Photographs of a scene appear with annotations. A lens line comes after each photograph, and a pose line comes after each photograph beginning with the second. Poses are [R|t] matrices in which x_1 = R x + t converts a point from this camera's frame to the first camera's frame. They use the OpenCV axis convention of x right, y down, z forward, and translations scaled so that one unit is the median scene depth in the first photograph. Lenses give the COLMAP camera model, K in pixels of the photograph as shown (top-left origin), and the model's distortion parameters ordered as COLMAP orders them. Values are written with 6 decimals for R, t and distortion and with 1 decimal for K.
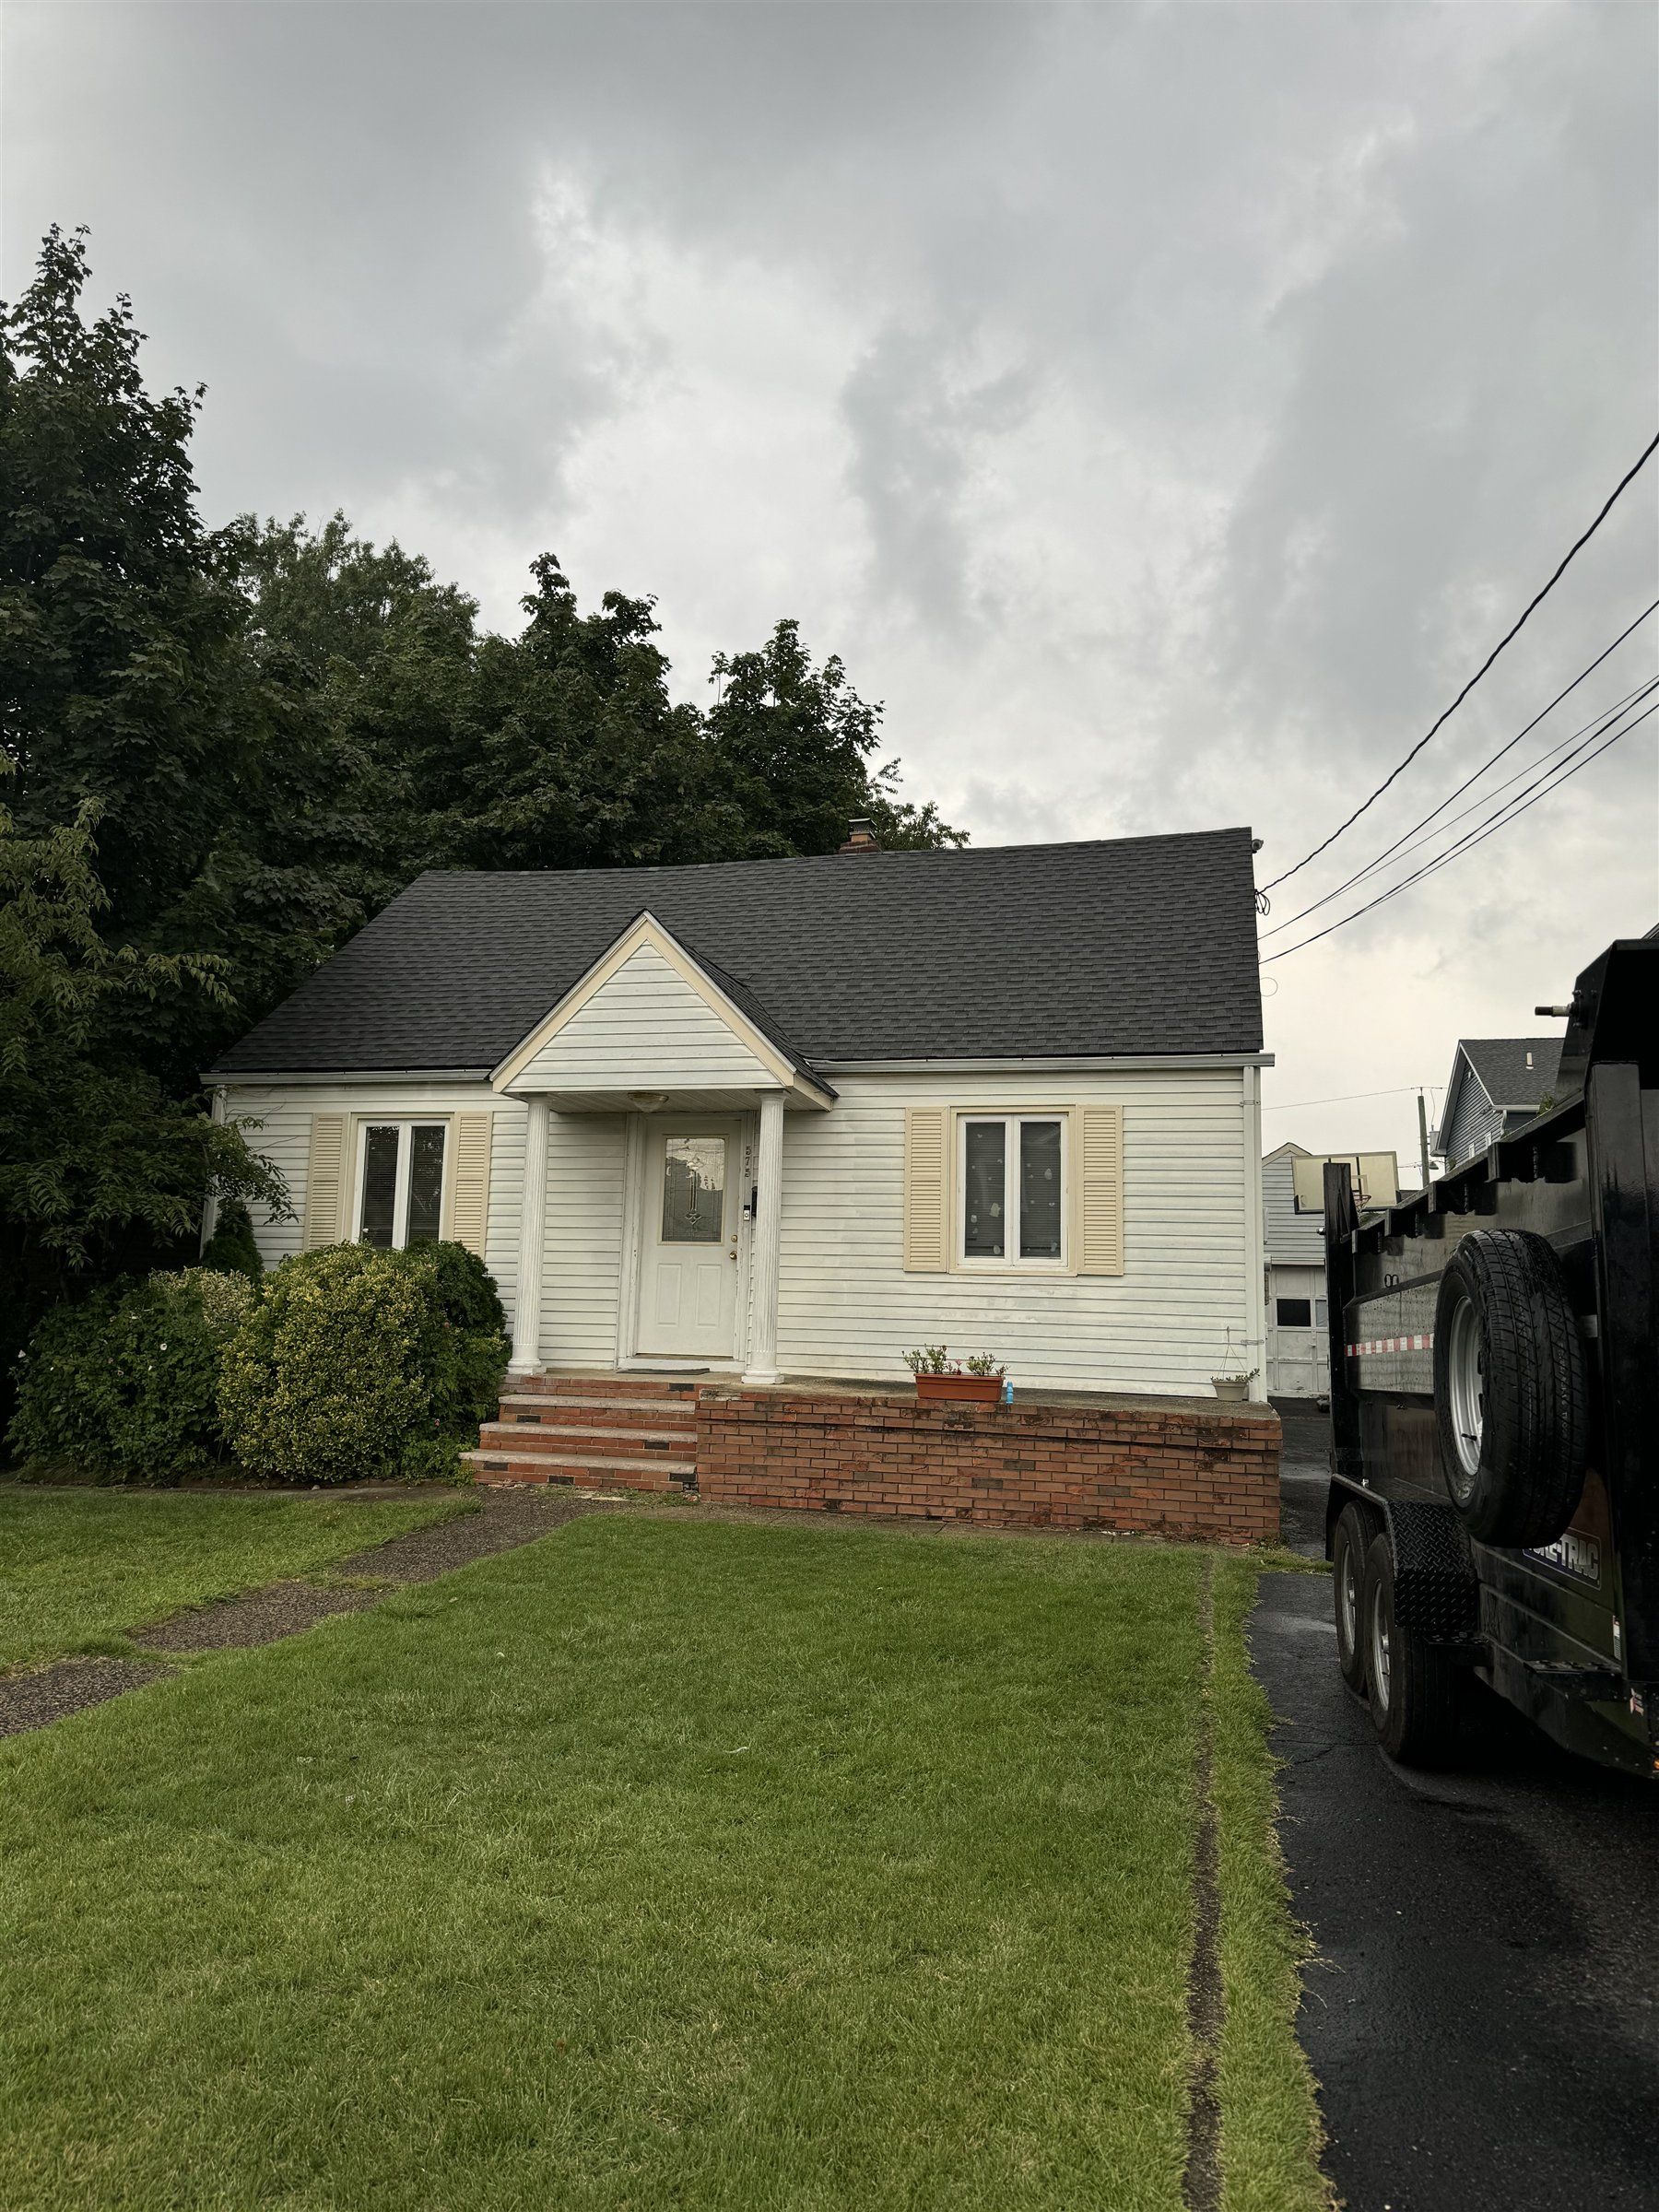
lens RADIAL K [[877.9, 0, 827.7], [0, 877.9, 1124.7], [0, 0, 1]] dist [-0.003865, -0.000009]
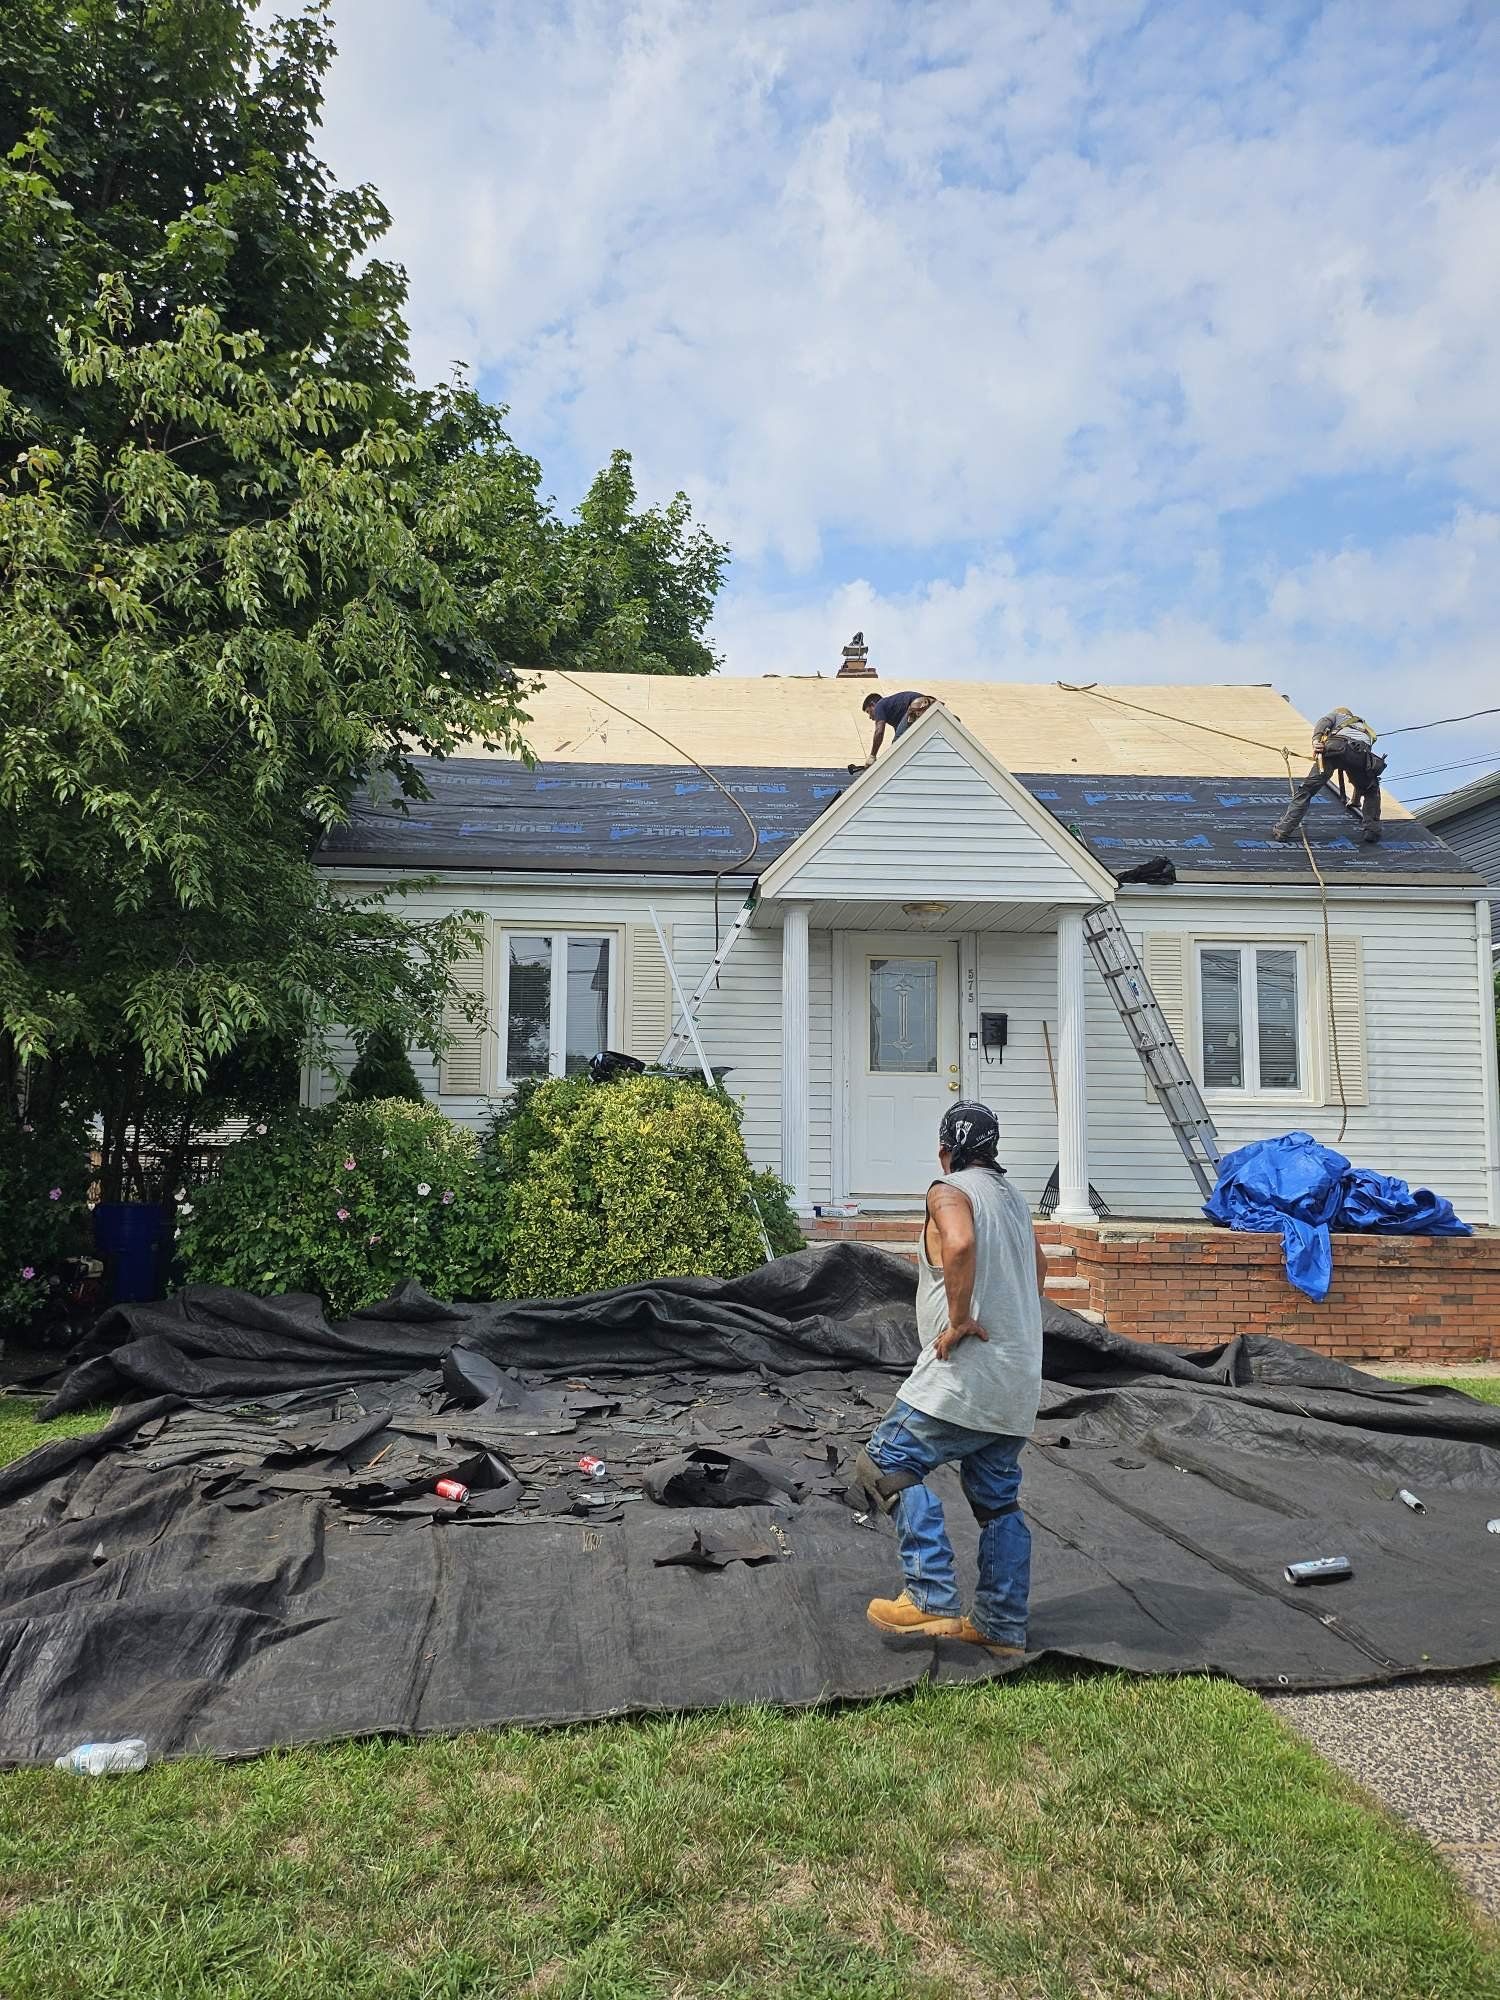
lens RADIAL K [[851.6, 0, 750.0], [0, 851.6, 1000.0], [0, 0, 1]] dist [-0.007944, -0.000205]
pose [[0.986534, 0.018581, 0.162495, -0.540098], [-0.024704, 0.999056, 0.035743, 0.035598], [-0.161677, -0.039276, 0.986062, 0.172630]]
